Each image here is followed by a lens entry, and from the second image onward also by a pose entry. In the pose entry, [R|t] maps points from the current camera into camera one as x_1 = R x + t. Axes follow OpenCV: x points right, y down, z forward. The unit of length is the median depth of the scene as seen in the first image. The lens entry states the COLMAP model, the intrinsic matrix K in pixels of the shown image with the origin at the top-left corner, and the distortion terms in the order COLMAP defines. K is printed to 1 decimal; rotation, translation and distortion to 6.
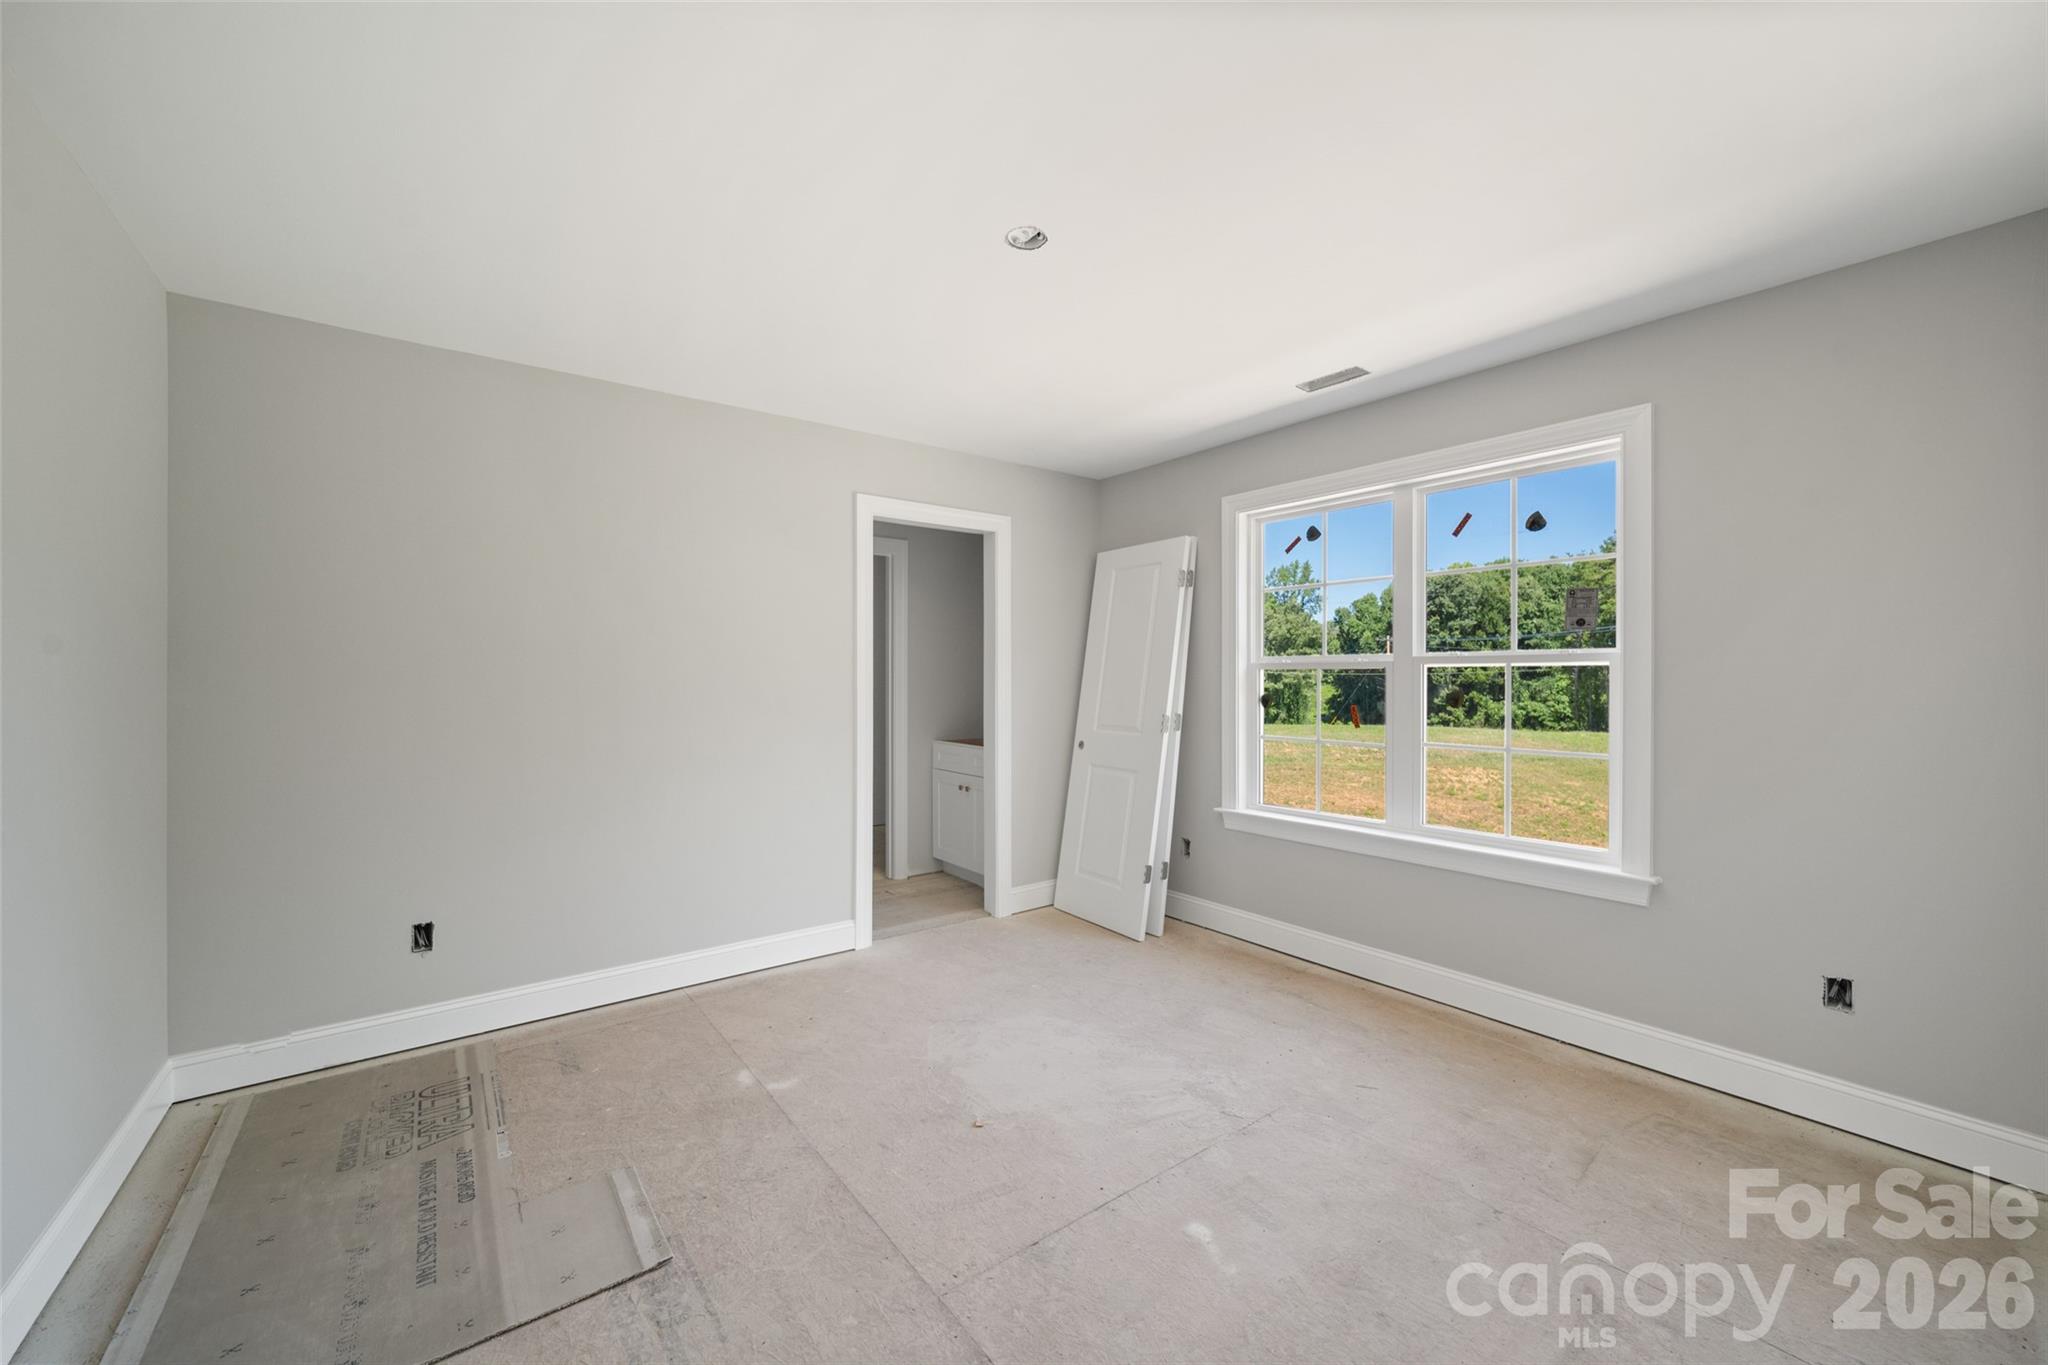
lens RADIAL K [[790.3, 0, 1036.2], [0, 790.3, 679.1], [0, 0, 1]] dist [-0.013060, 0.001858]
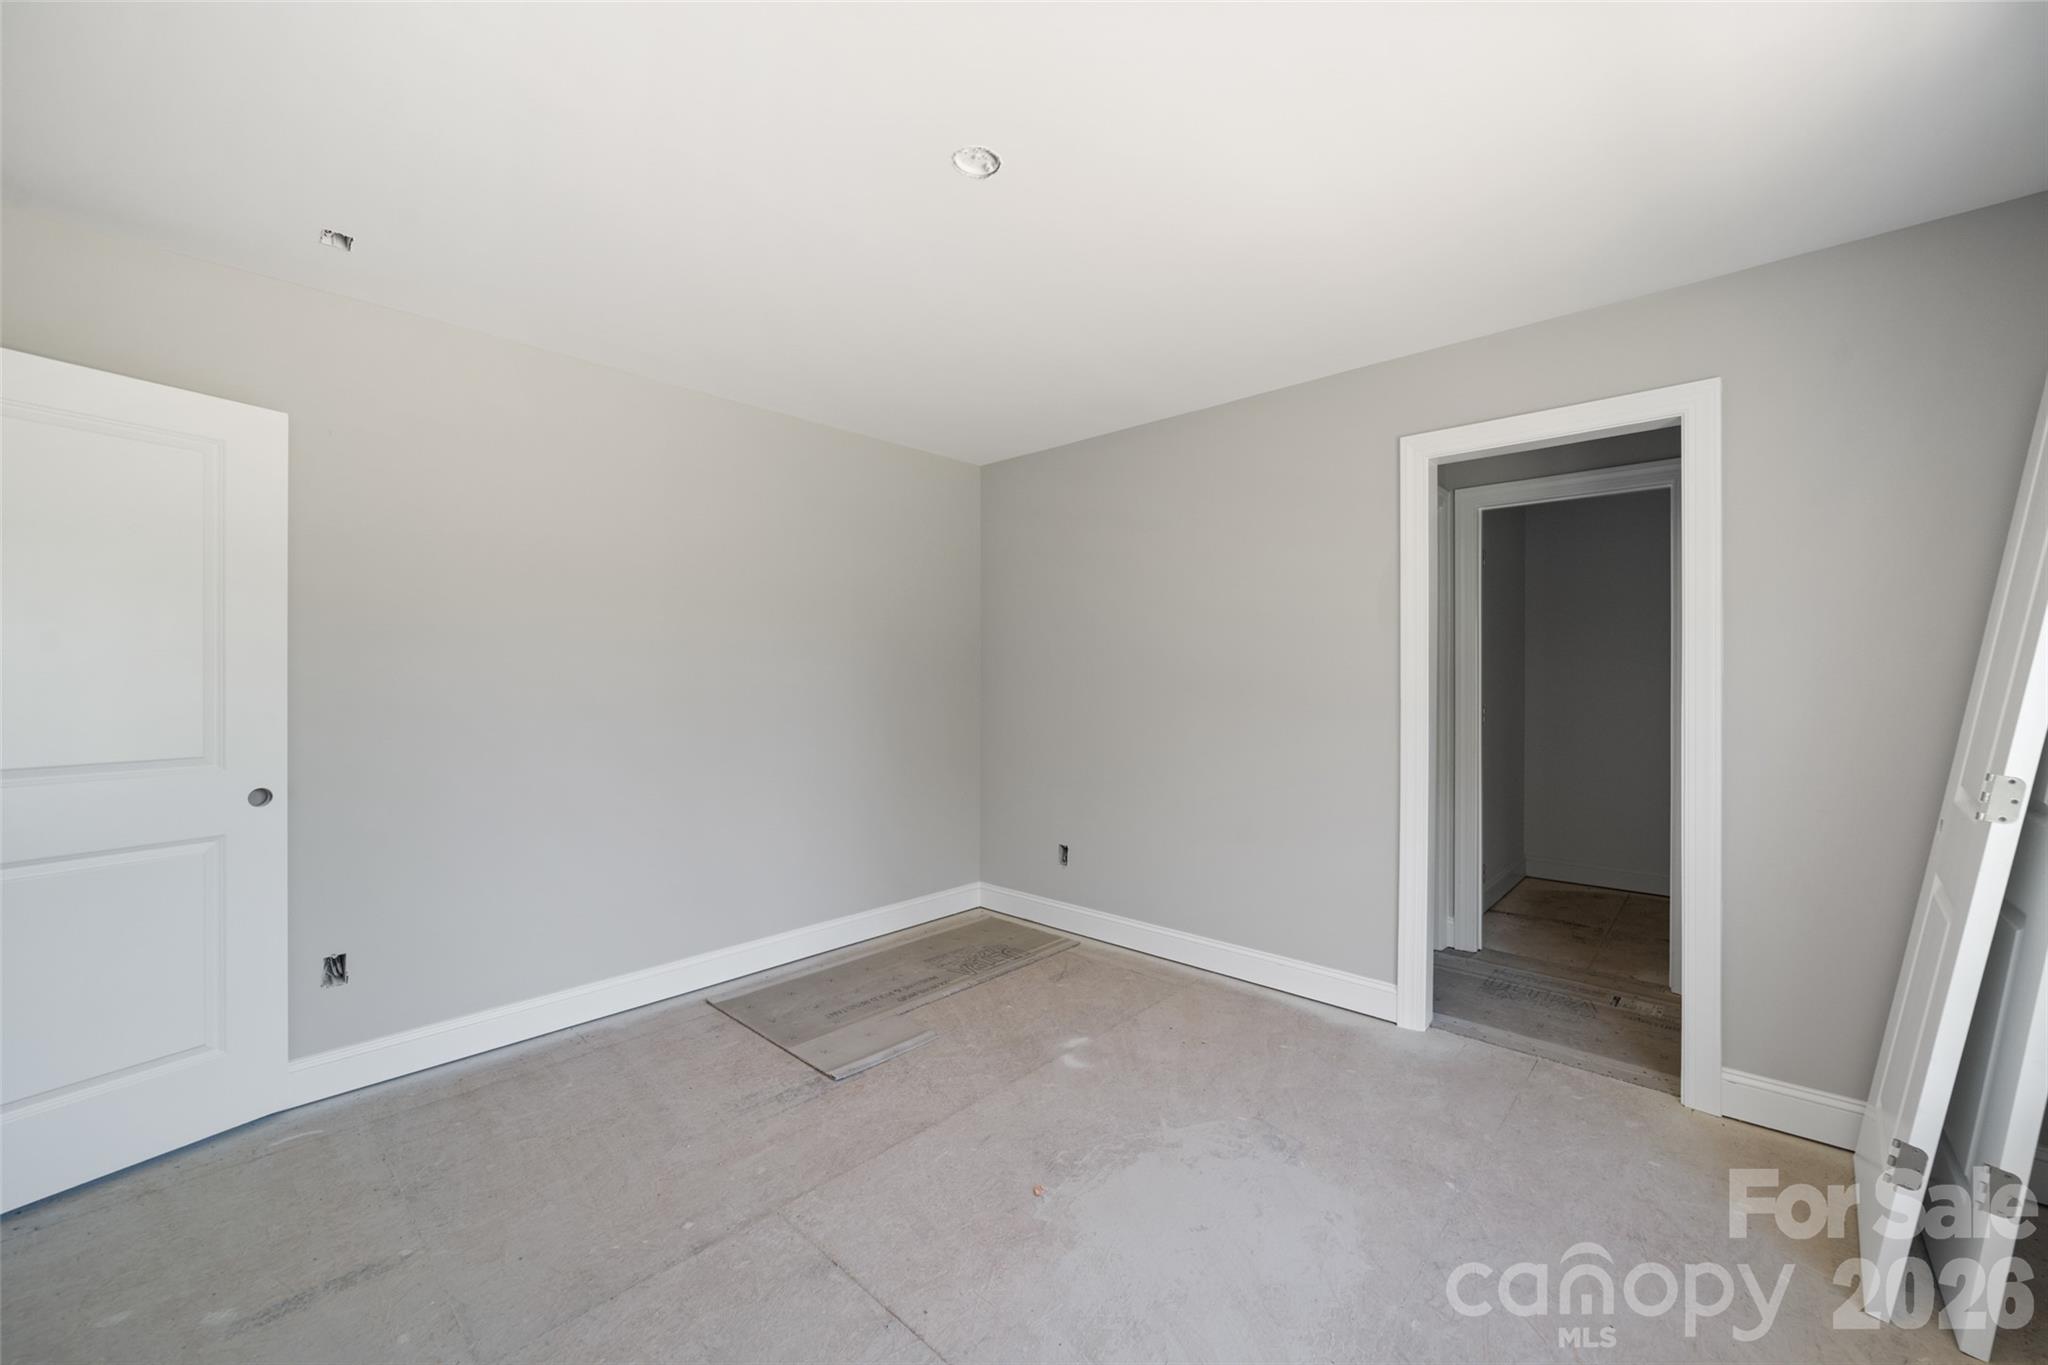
lens RADIAL K [[790.3, 0, 1040.9], [0, 790.3, 673.4], [0, 0, 1]] dist [-0.013060, 0.001858]
pose [[0.172691, -0.000818, -0.984976, 0.686758], [-0.001479, 0.999998, -0.001090, -0.003788], [0.984975, 0.001645, 0.172689, 0.748856]]
